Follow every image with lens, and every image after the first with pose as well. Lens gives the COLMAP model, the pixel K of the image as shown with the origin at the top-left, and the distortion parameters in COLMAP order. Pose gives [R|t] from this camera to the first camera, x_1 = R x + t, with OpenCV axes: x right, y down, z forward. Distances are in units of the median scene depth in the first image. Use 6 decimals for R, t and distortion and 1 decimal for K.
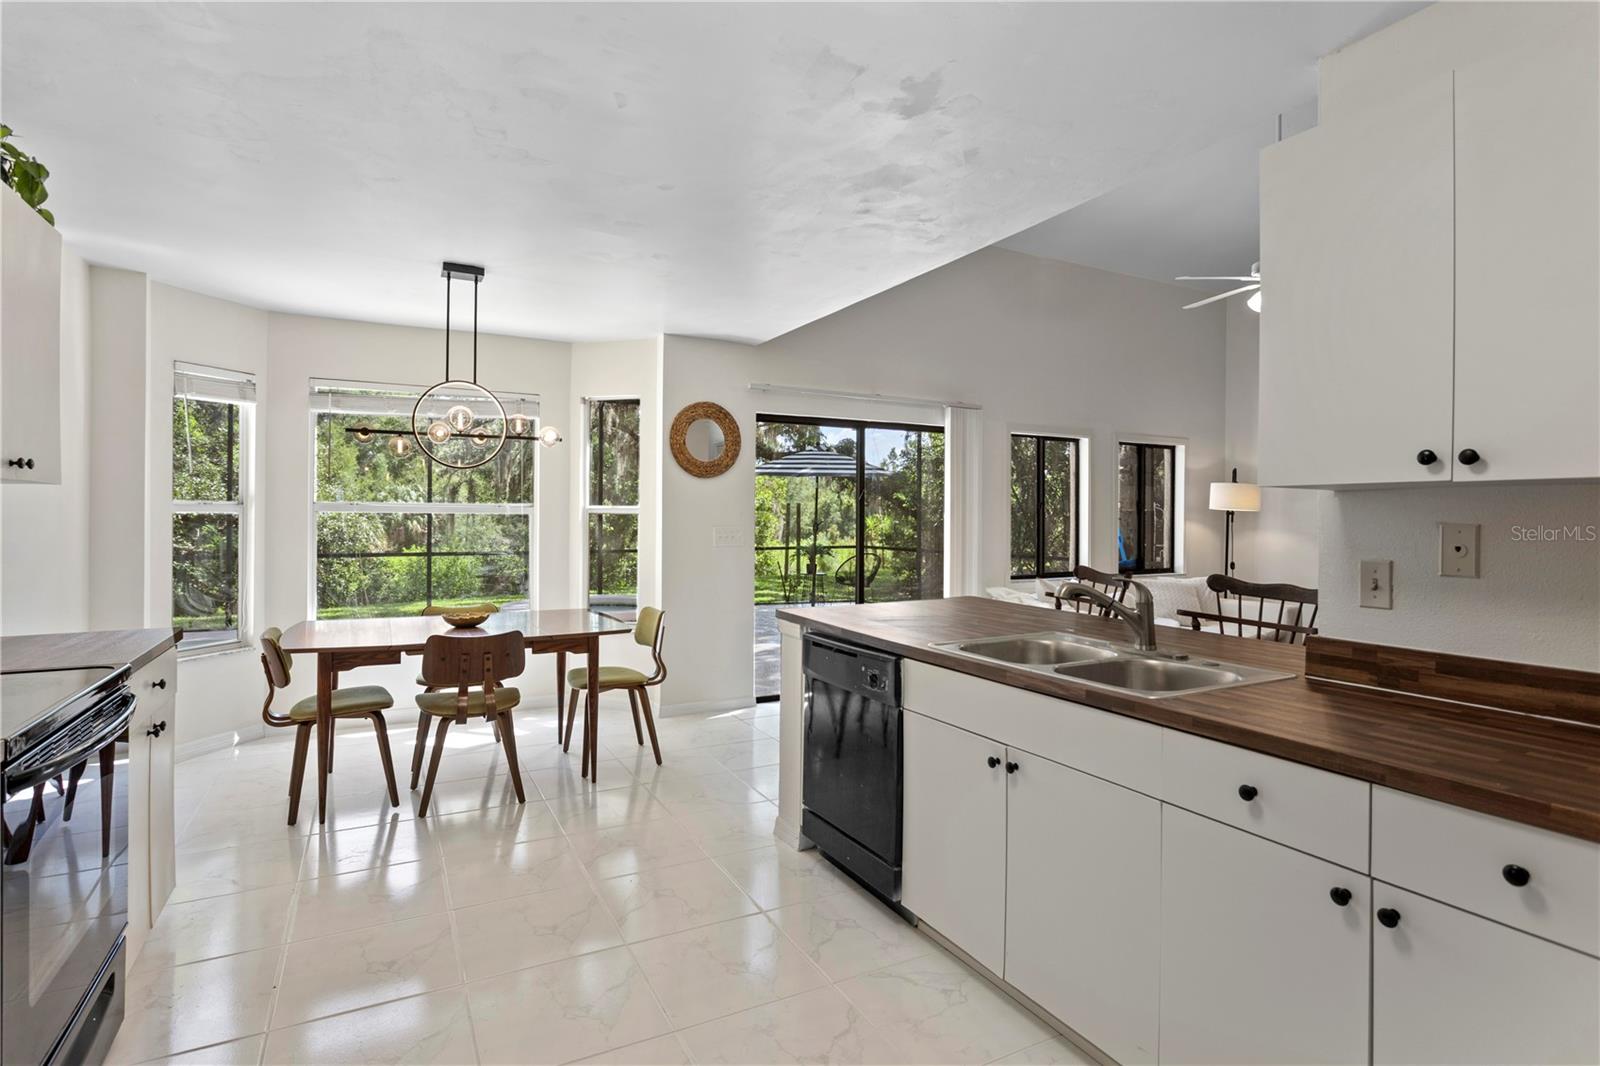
lens RADIAL K [[818.0, 0, 820.7], [0, 818.0, 518.5], [0, 0, 1]] dist [-0.013845, 0.009153]
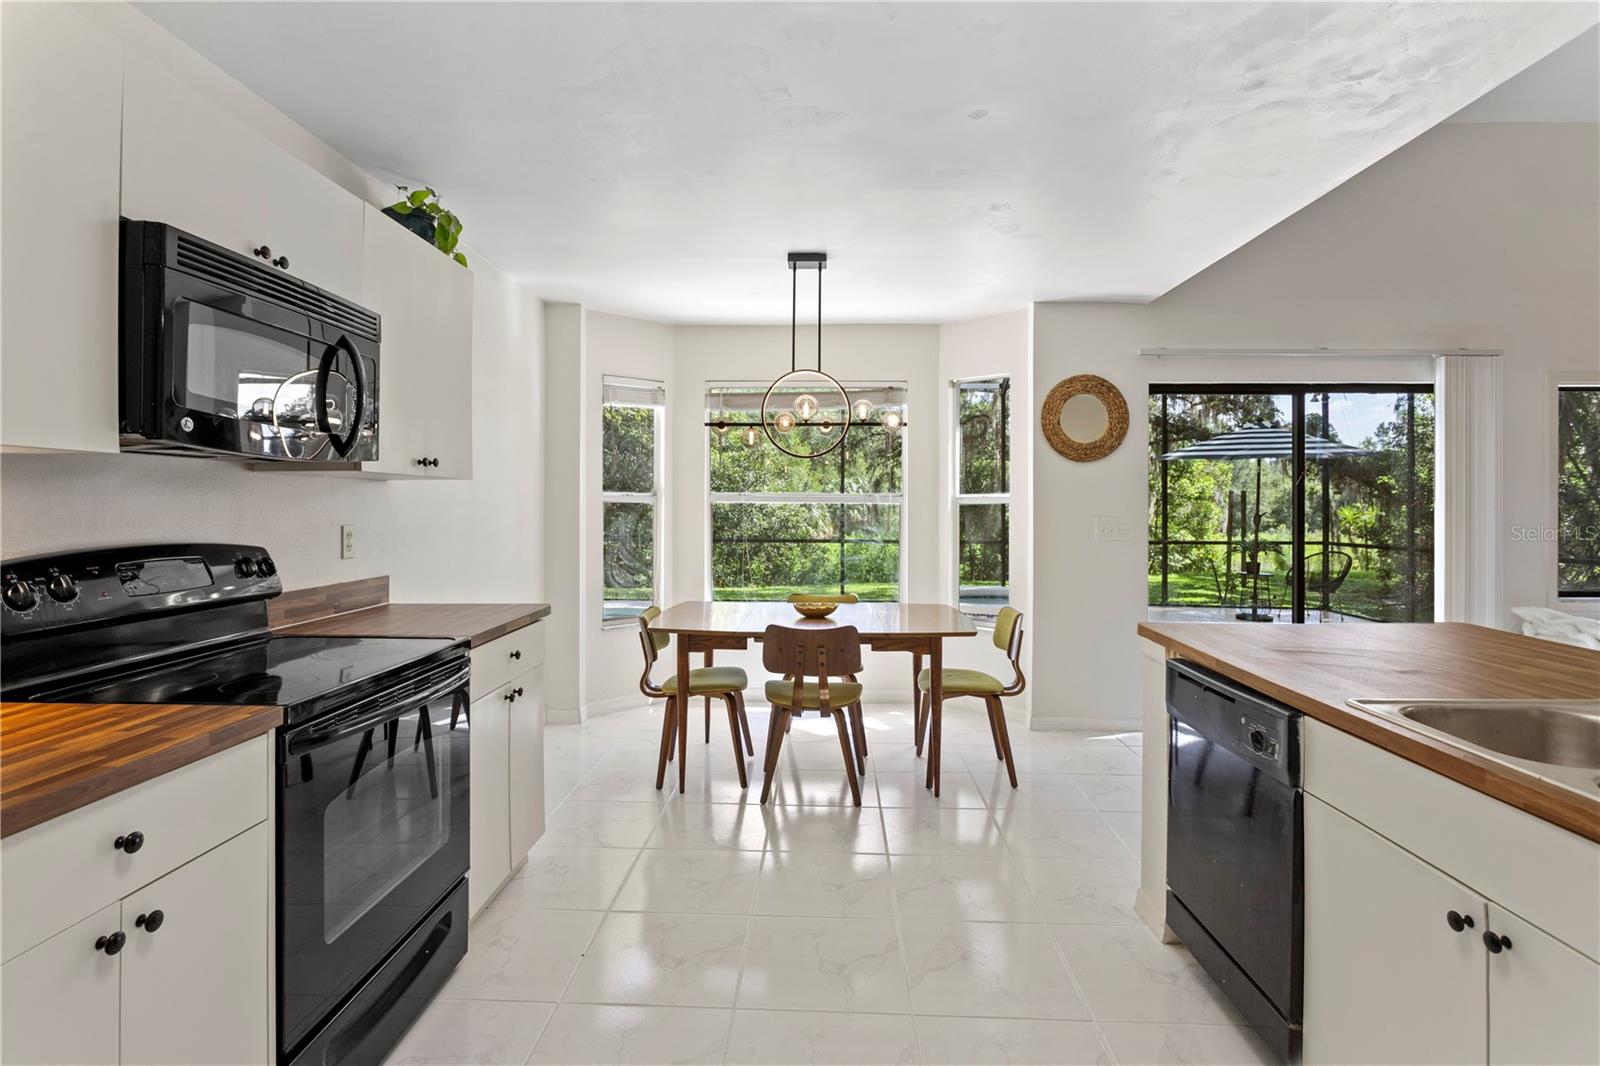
lens RADIAL K [[818.0, 0, 786.0], [0, 818.0, 502.3], [0, 0, 1]] dist [-0.013845, 0.009153]
pose [[0.855130, -0.002917, -0.518406, 0.053174], [-0.001011, 0.999973, -0.007295, 0.000204], [0.518413, 0.006763, 0.855103, 0.127352]]
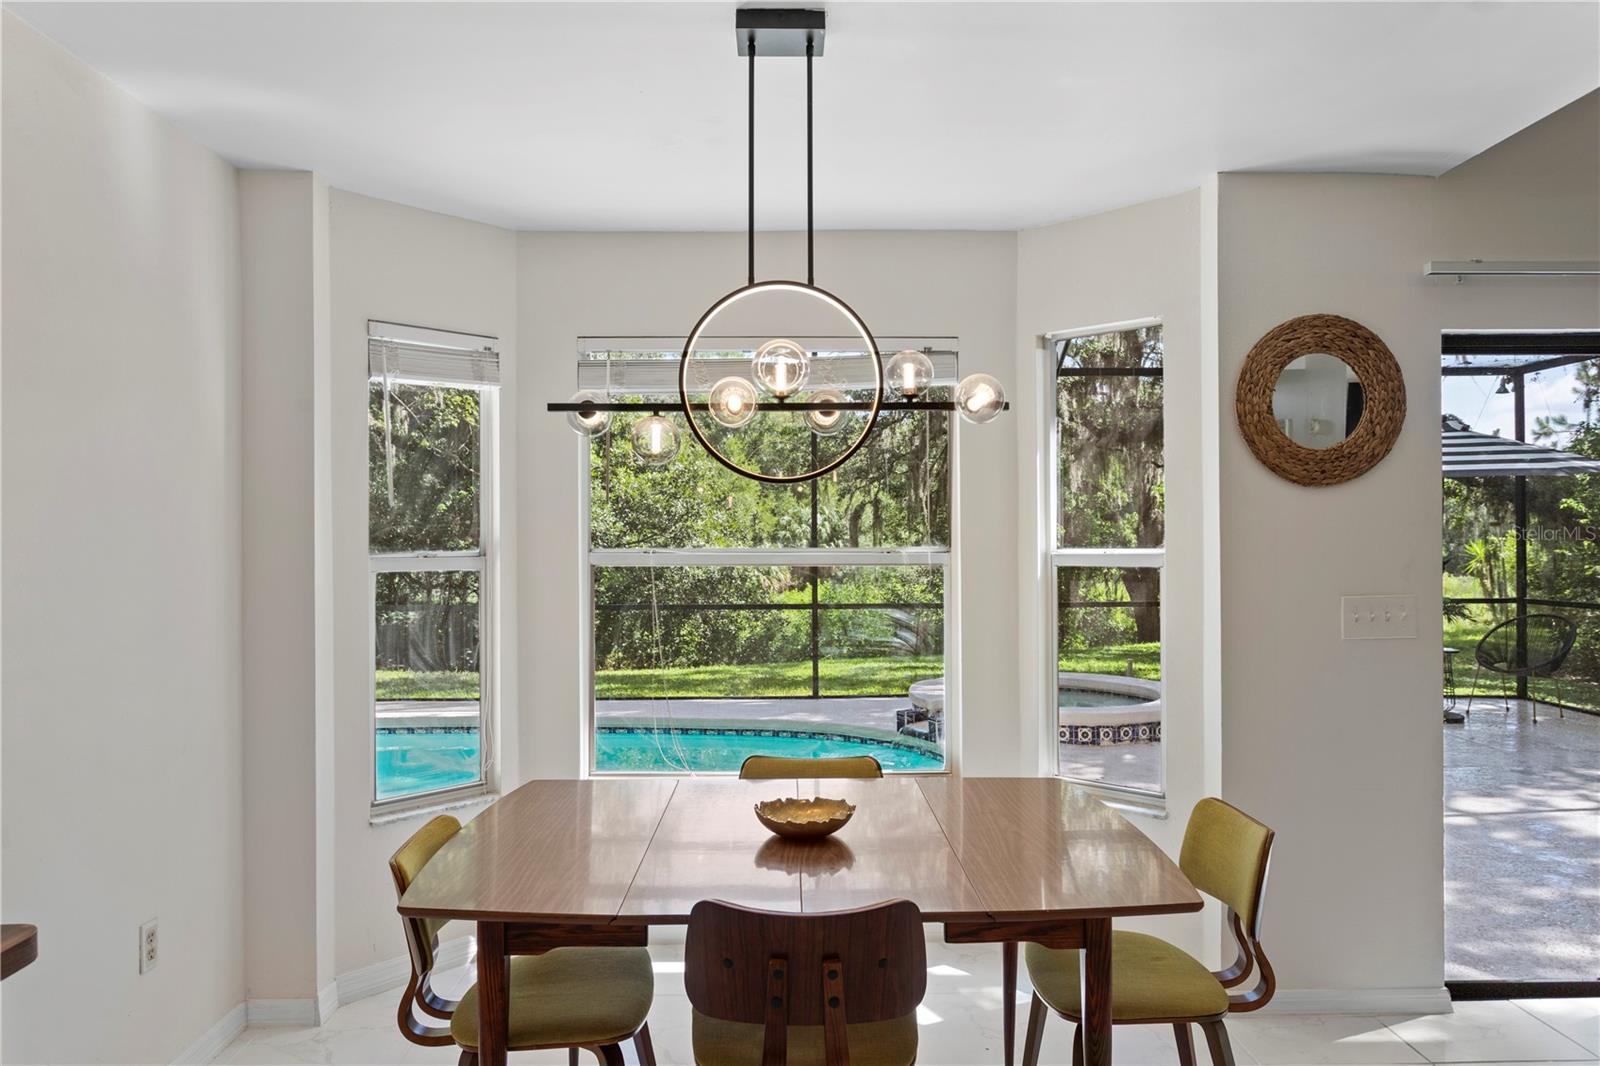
lens RADIAL K [[1103.0, 0, 764.2], [0, 1103.0, 523.6], [0, 0, 1]] dist [0.001389, 0.003894]
pose [[0.871557, -0.017955, -0.489966, -0.154983], [0.008139, 0.999721, -0.022157, -0.025637], [0.490227, 0.015324, 0.871460, 0.462127]]
